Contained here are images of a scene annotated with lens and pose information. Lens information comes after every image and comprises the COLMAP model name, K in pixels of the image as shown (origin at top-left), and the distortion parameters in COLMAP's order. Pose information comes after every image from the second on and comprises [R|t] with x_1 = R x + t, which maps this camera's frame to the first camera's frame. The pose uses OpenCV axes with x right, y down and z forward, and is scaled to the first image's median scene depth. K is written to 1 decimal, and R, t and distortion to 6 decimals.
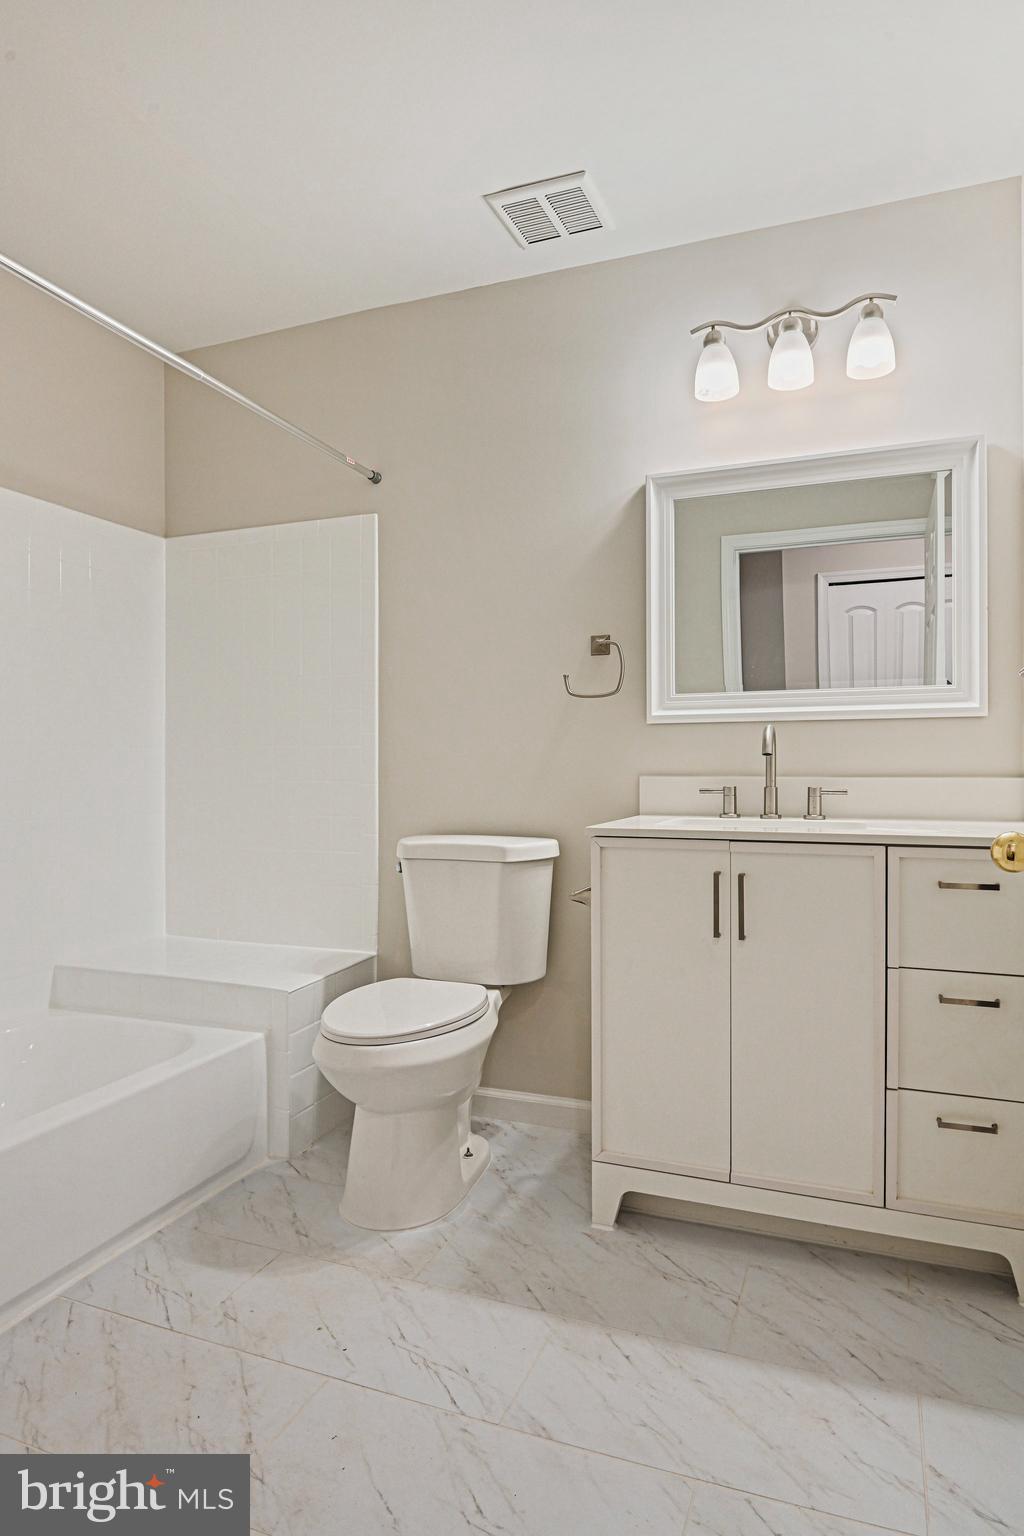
lens RADIAL K [[936.1, 0, 513.8], [0, 936.1, 774.0], [0, 0, 1]] dist [-0.009052, -0.011975]
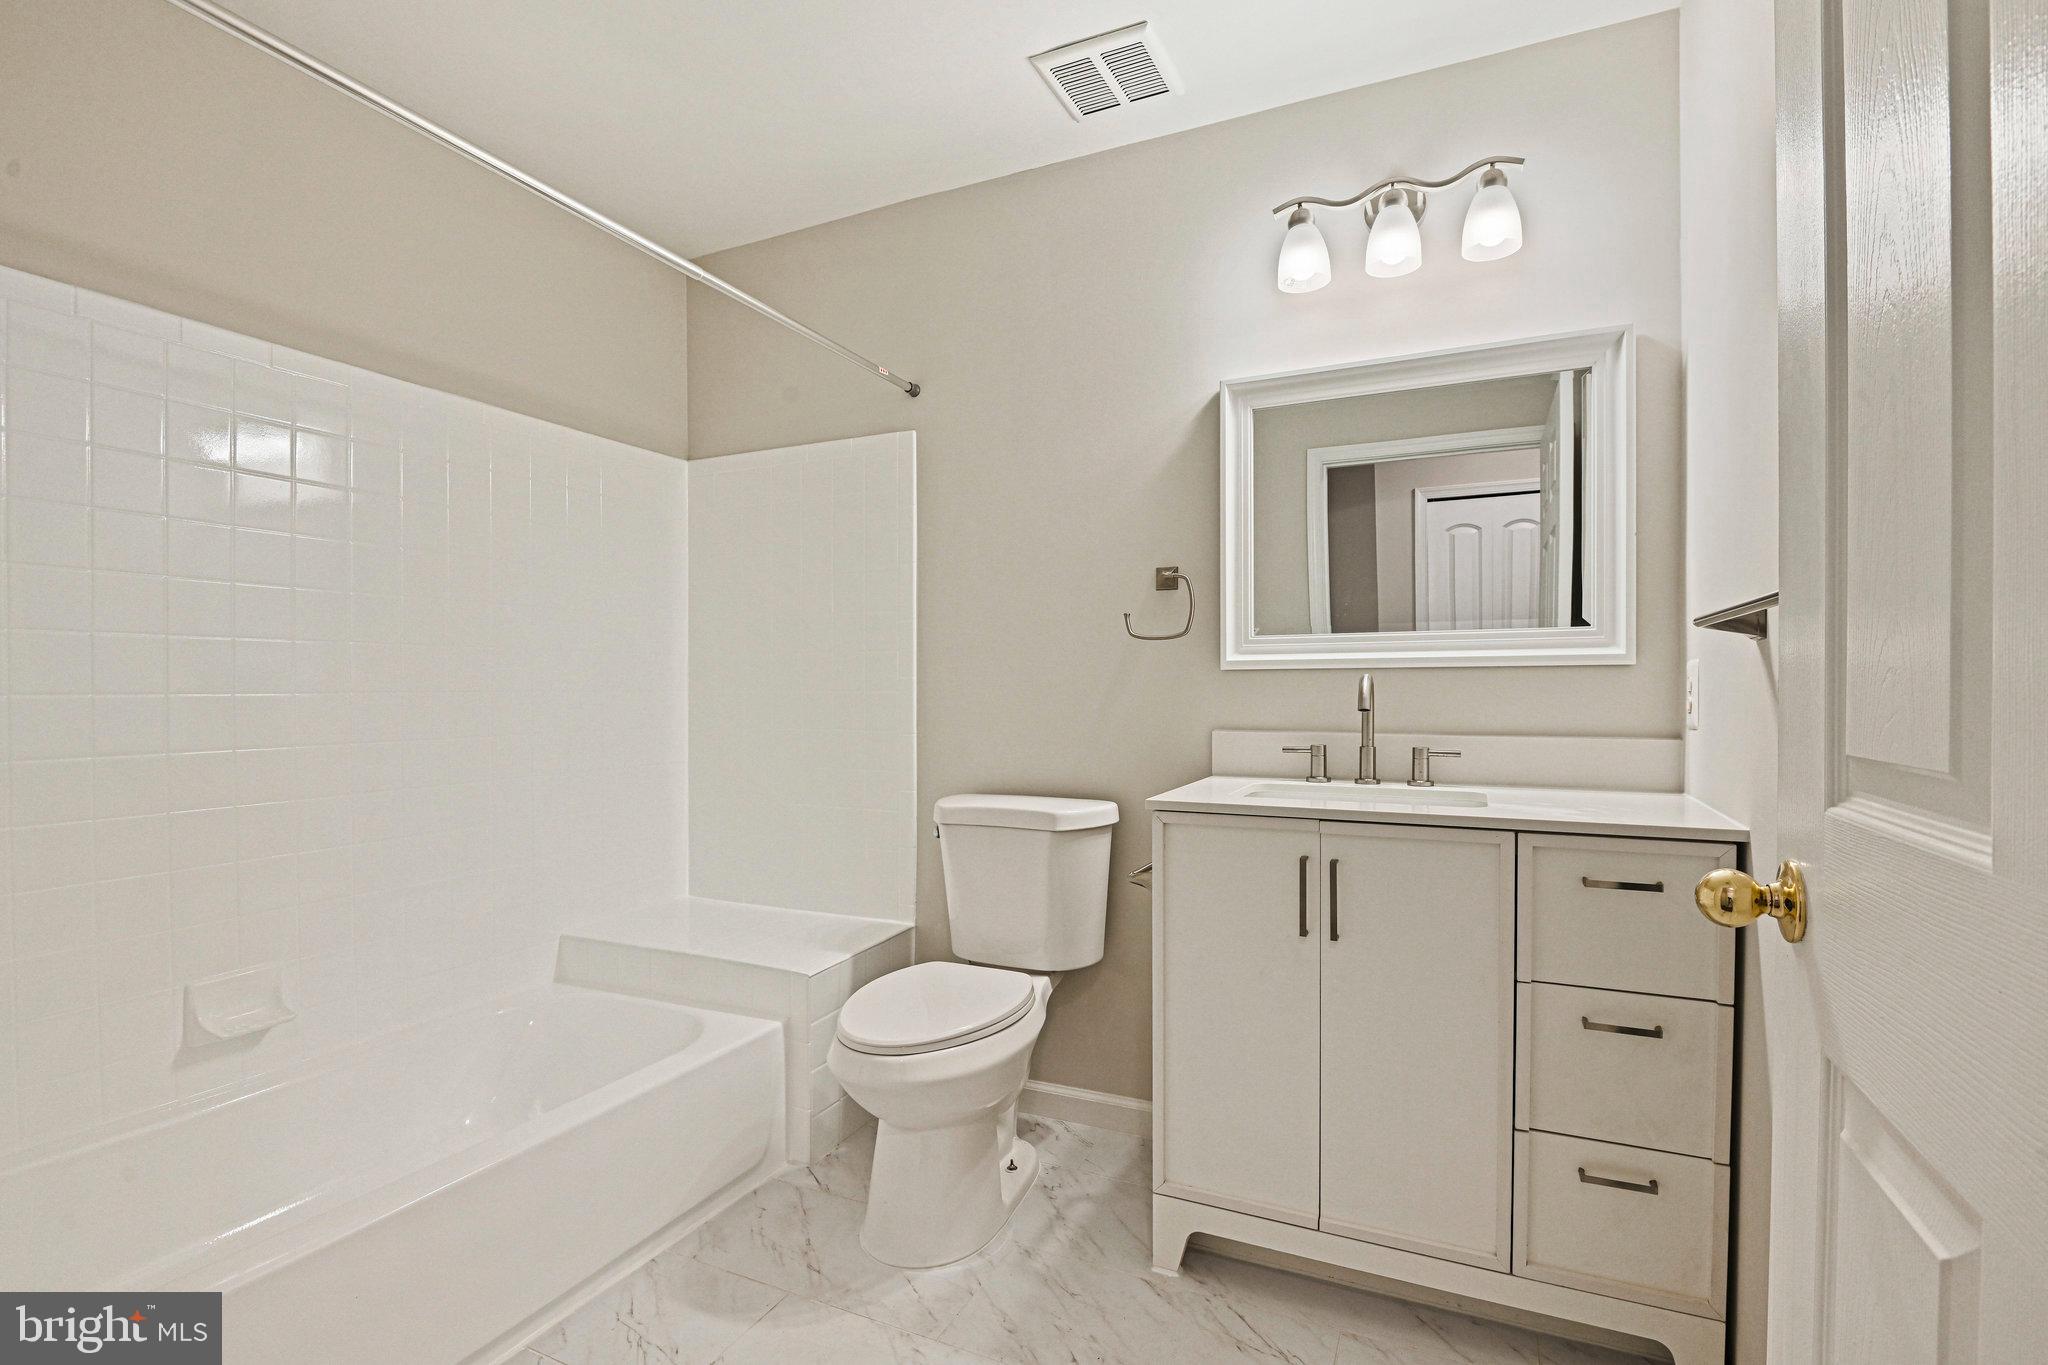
lens RADIAL K [[953.7, 0, 1031.7], [0, 953.7, 696.1], [0, 0, 1]] dist [-0.011979, -0.004298]
pose [[0.998162, 0.001185, -0.060587, 0.023979], [-0.000930, 0.999991, 0.004243, -0.036910], [0.060592, -0.004179, 0.998154, 0.126289]]
